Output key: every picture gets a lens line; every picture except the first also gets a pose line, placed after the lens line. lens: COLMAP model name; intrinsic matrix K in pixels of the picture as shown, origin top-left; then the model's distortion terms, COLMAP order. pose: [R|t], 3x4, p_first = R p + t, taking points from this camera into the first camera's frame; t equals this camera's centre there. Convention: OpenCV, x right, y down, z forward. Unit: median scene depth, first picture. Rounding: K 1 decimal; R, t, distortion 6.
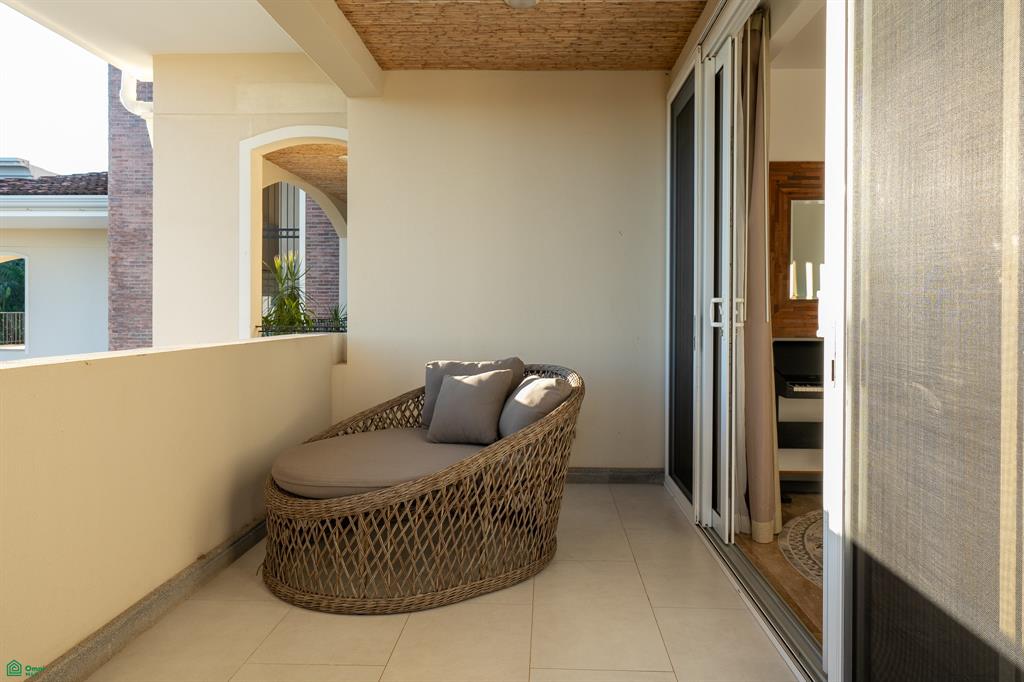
lens RADIAL K [[652.7, 0, 516.0], [0, 652.7, 311.8], [0, 0, 1]] dist [0.004992, 0.001357]
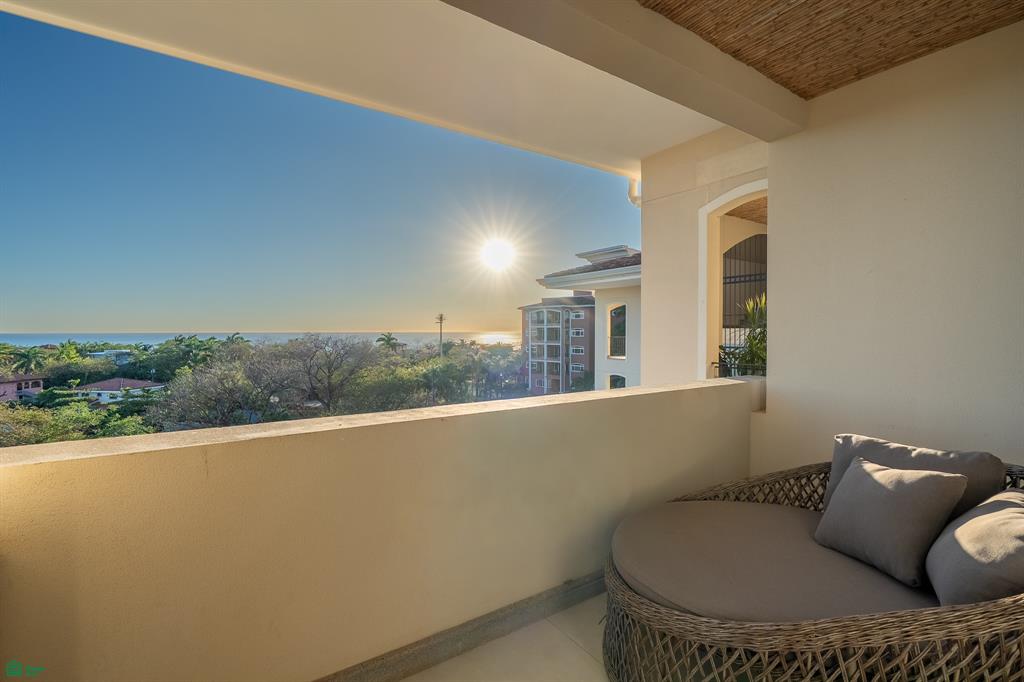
lens RADIAL K [[460.8, 0, 503.3], [0, 460.8, 339.8], [0, 0, 1]] dist [-0.008678, 0.003799]
pose [[0.592731, 0.008396, -0.805357, 0.083915], [0.003213, 0.999913, 0.012790, -0.053008], [0.805394, -0.010168, 0.592652, 0.340586]]
